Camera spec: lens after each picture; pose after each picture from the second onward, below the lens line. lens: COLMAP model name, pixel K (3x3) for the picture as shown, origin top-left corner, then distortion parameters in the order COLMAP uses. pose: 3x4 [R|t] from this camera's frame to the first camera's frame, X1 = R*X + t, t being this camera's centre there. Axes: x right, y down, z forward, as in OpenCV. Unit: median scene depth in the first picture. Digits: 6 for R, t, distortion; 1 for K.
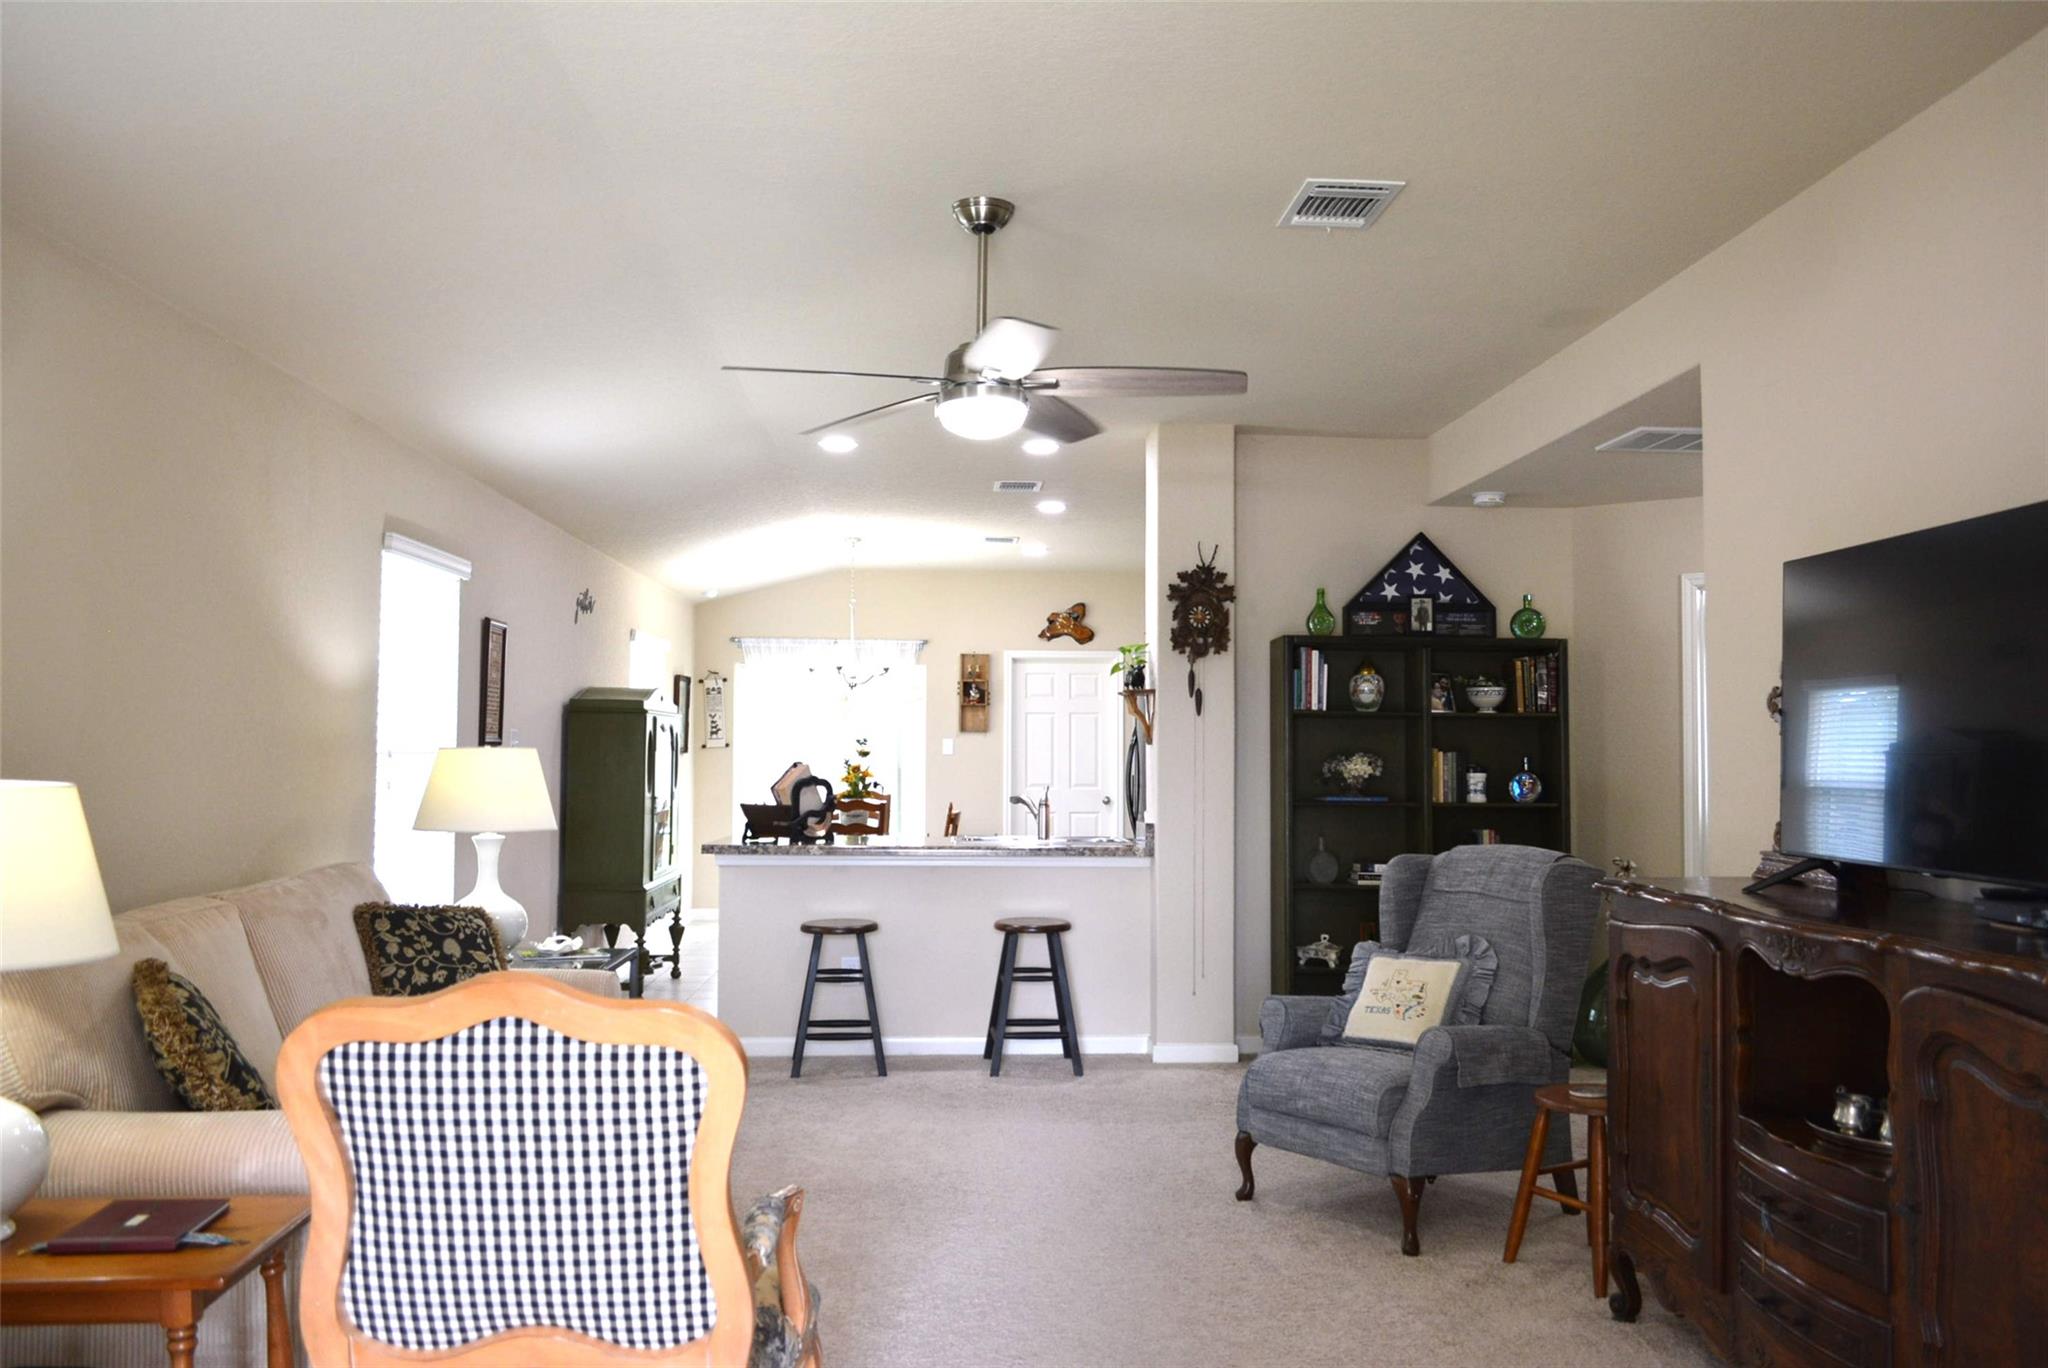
lens RADIAL K [[1596.5, 0, 1035.8], [0, 1596.5, 682.9], [0, 0, 1]] dist [-0.011352, 0.000733]
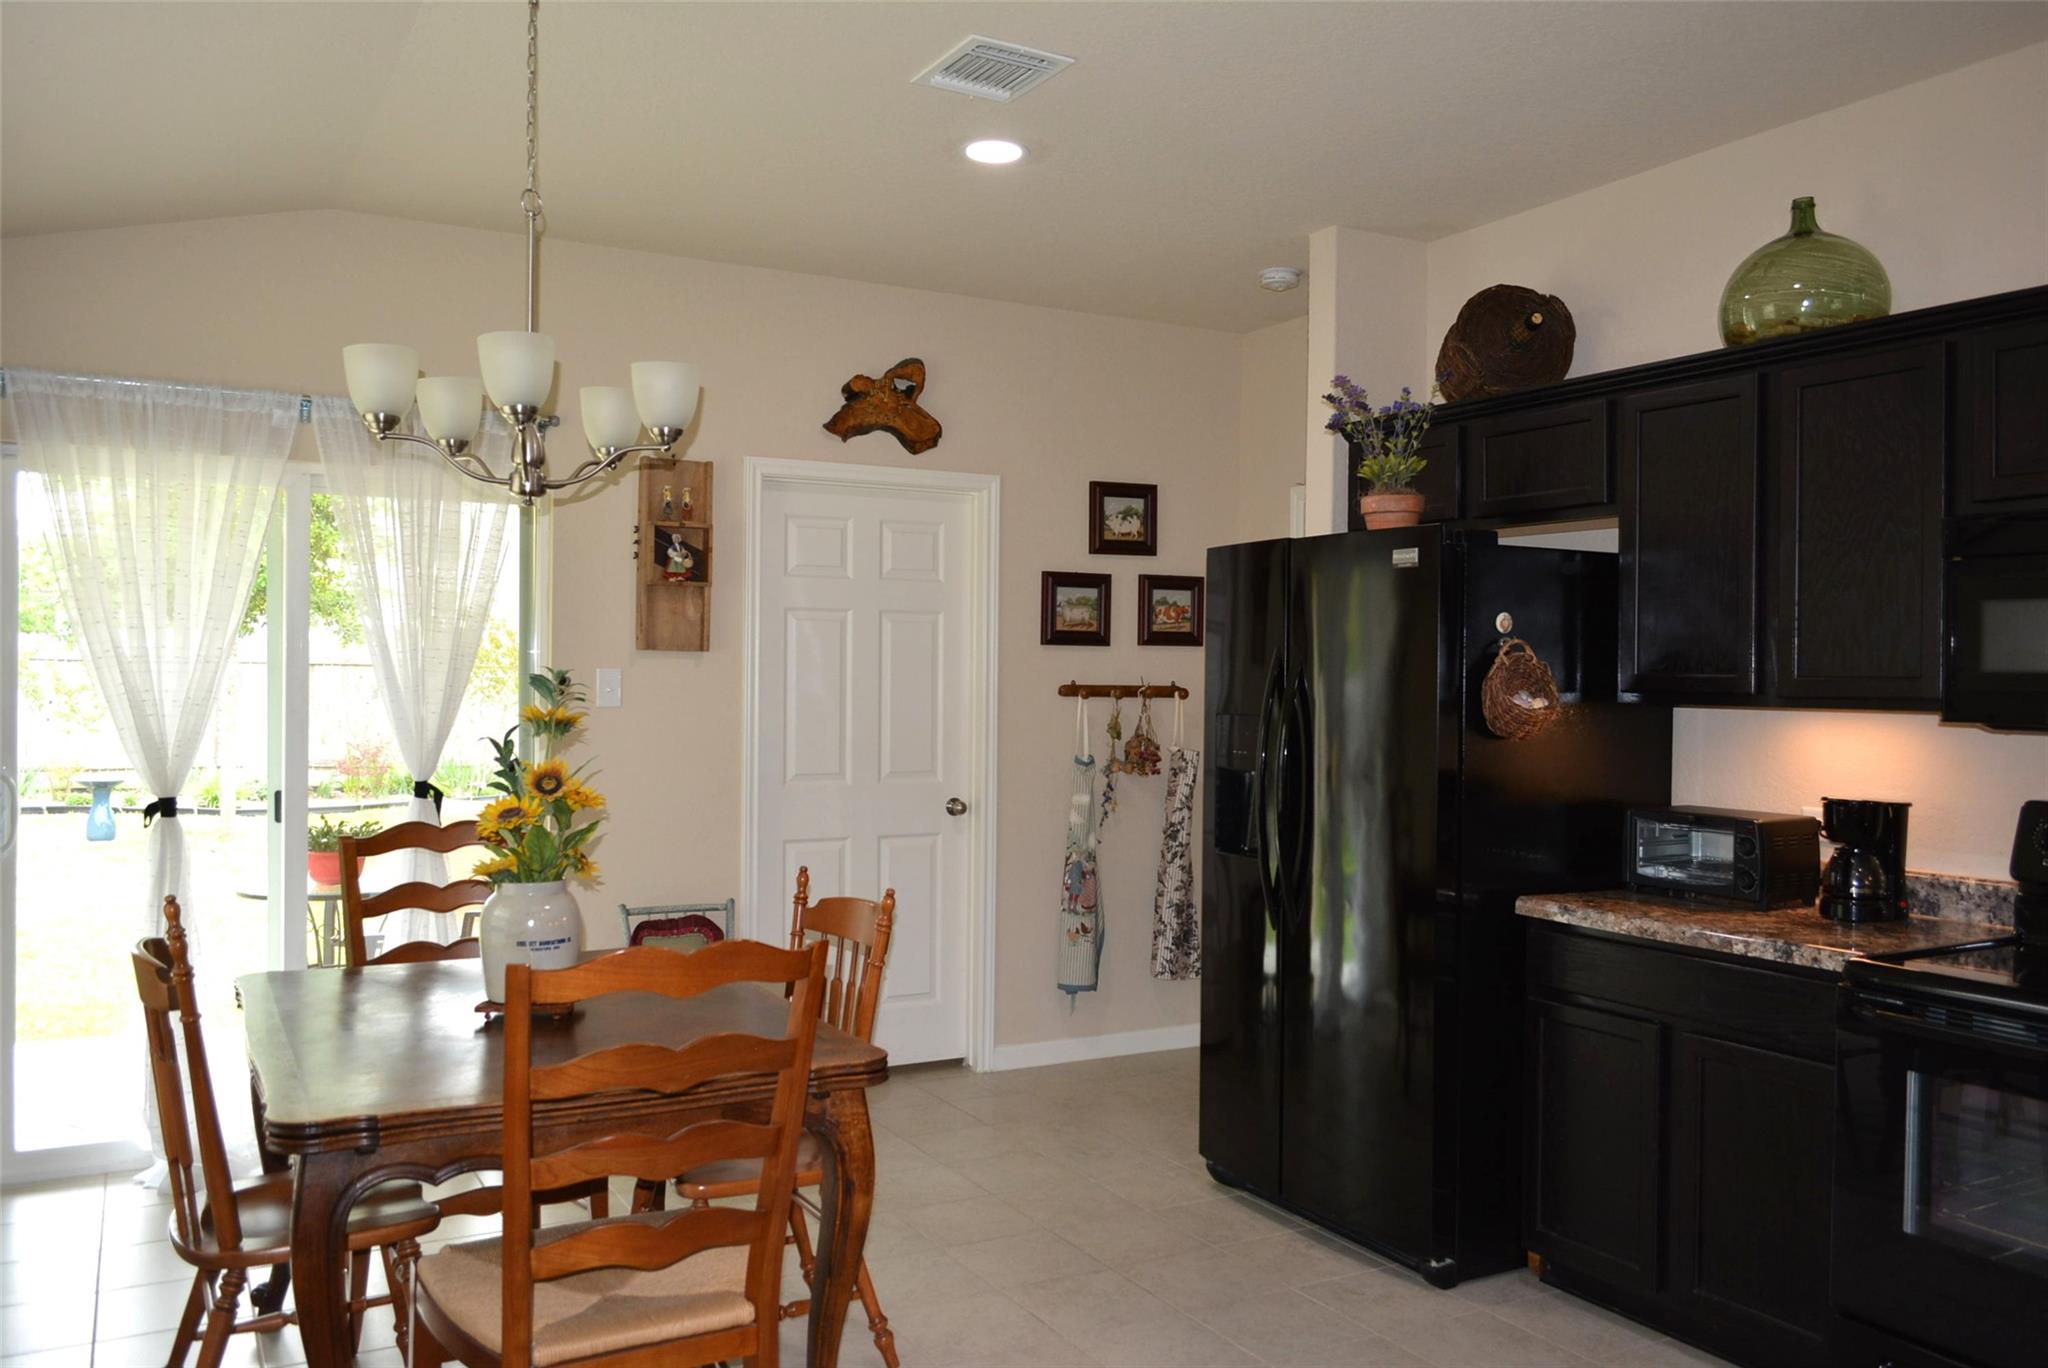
lens RADIAL K [[1596.5, 0, 1035.8], [0, 1596.5, 682.9], [0, 0, 1]] dist [-0.011352, 0.000733]
pose [[0.900004, 0.000535, 0.435881, -0.243167], [-0.024643, 0.998462, 0.049657, 0.029739], [-0.435184, -0.055433, 0.898634, 1.085447]]
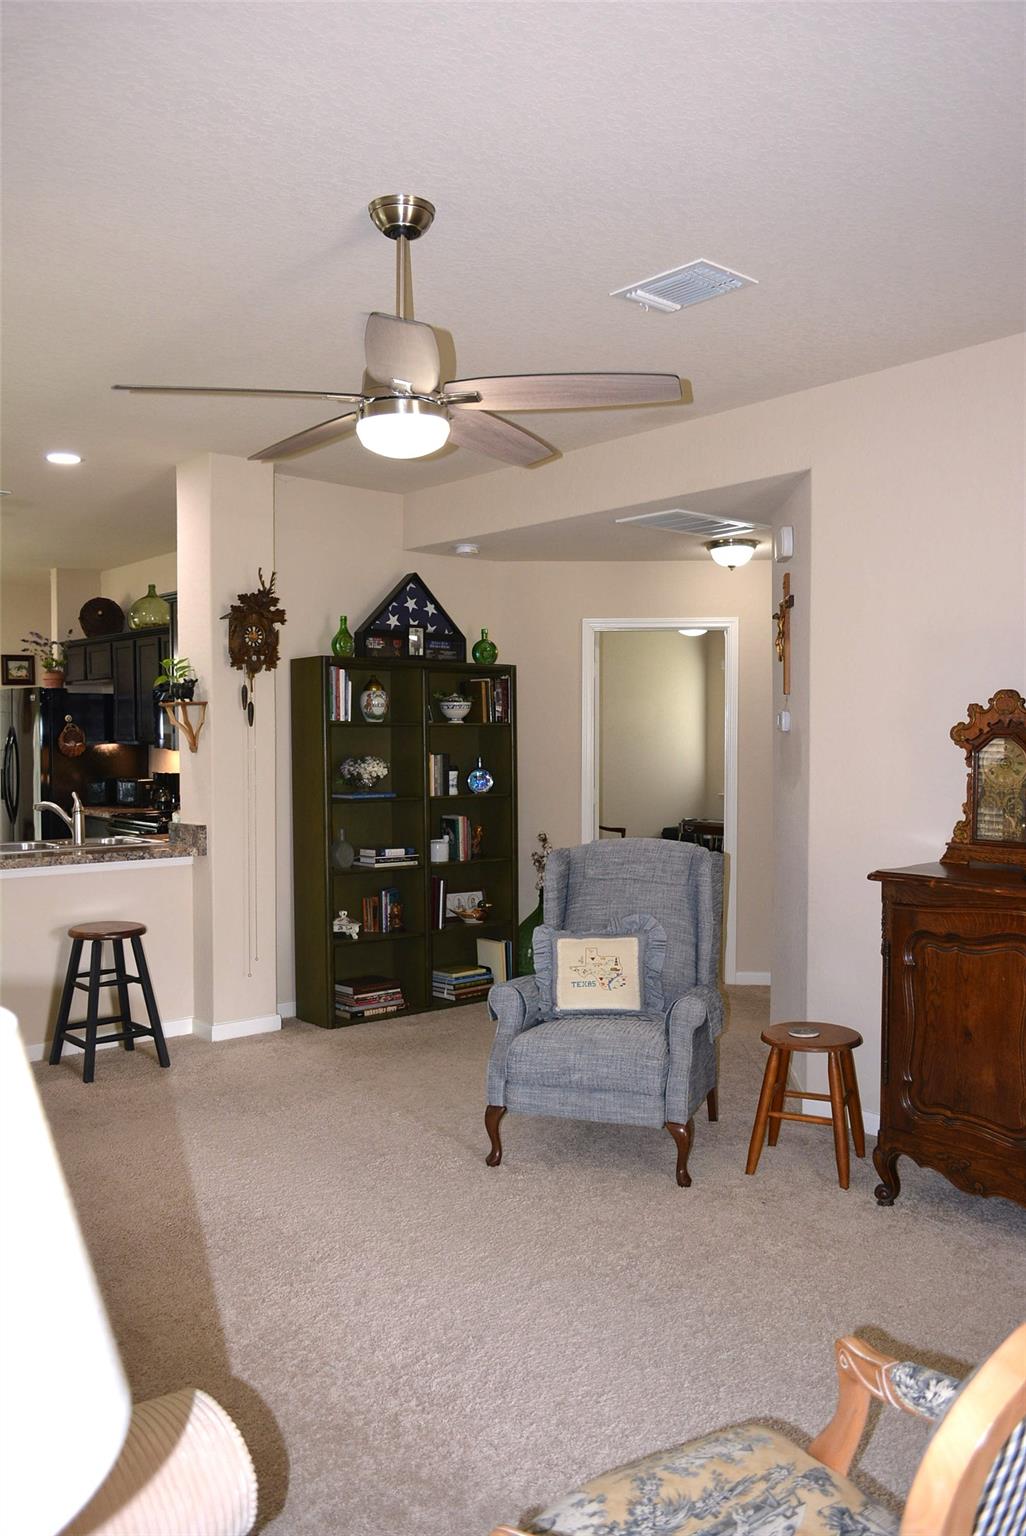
lens RADIAL K [[1197.4, 0, 503.5], [0, 1197.4, 767.3], [0, 0, 1]] dist [-0.011352, 0.000733]
pose [[0.795797, -0.024889, 0.605051, -0.257895], [-0.020888, 0.997432, 0.068503, -0.011451], [-0.605203, -0.067153, 0.793234, 0.235658]]
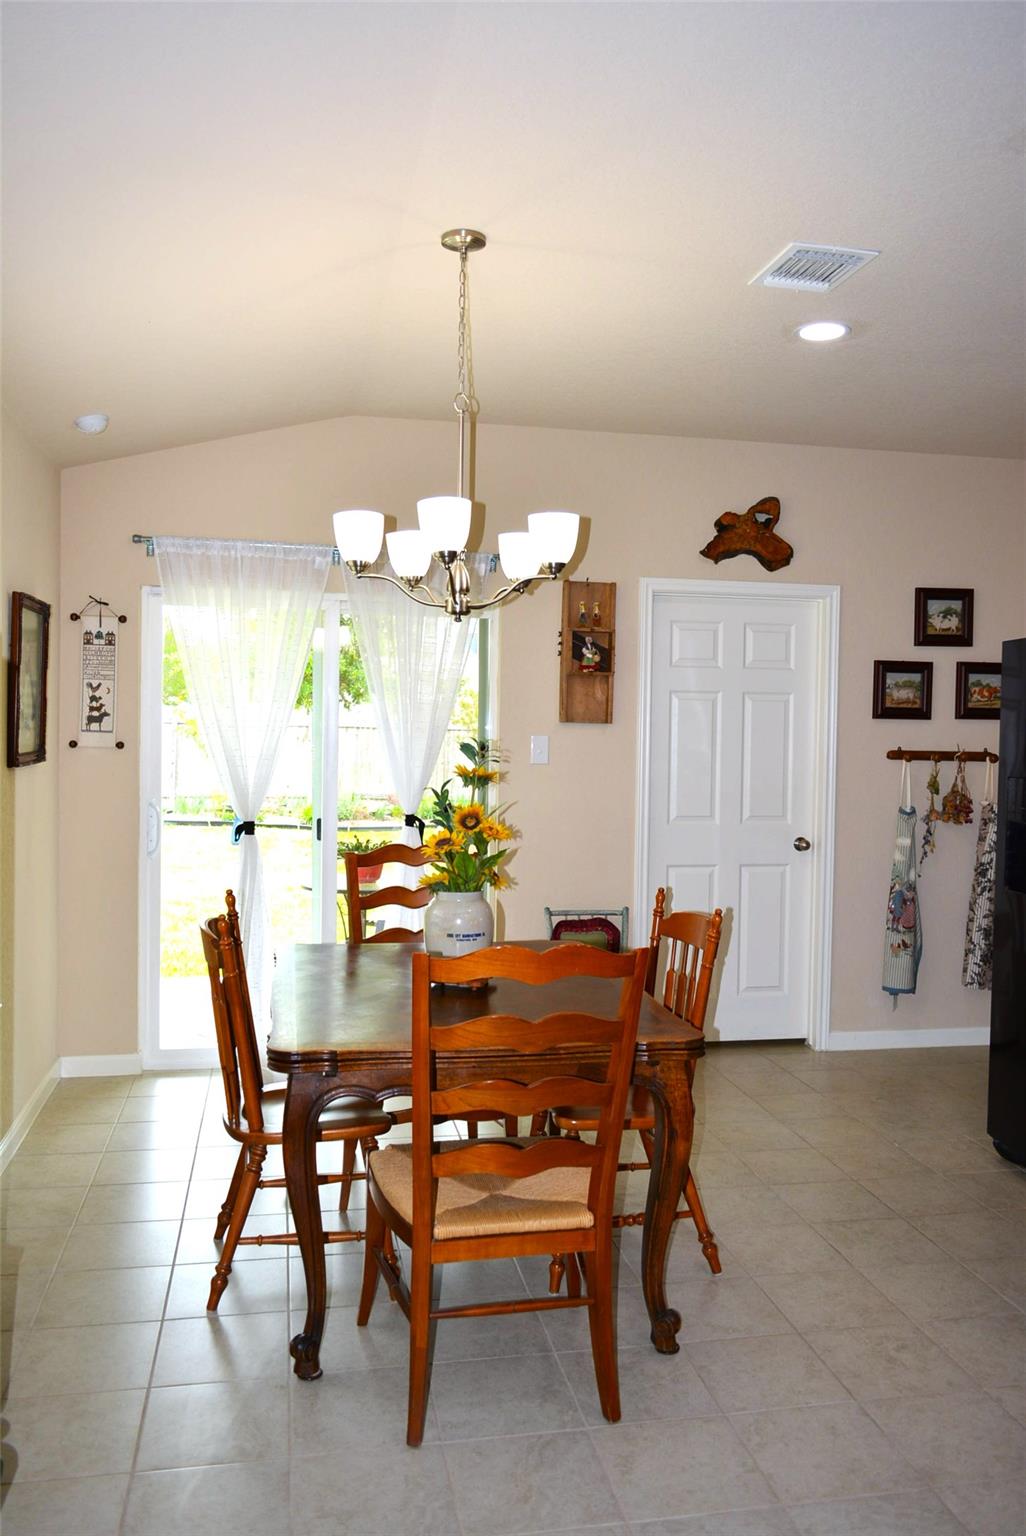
lens RADIAL K [[1197.4, 0, 503.5], [0, 1197.4, 767.3], [0, 0, 1]] dist [-0.011352, 0.000733]
pose [[0.990865, 0.005304, 0.134752, -0.225126], [-0.015631, 0.997009, 0.075691, 0.027252], [-0.133948, -0.077106, 0.987984, 1.083710]]
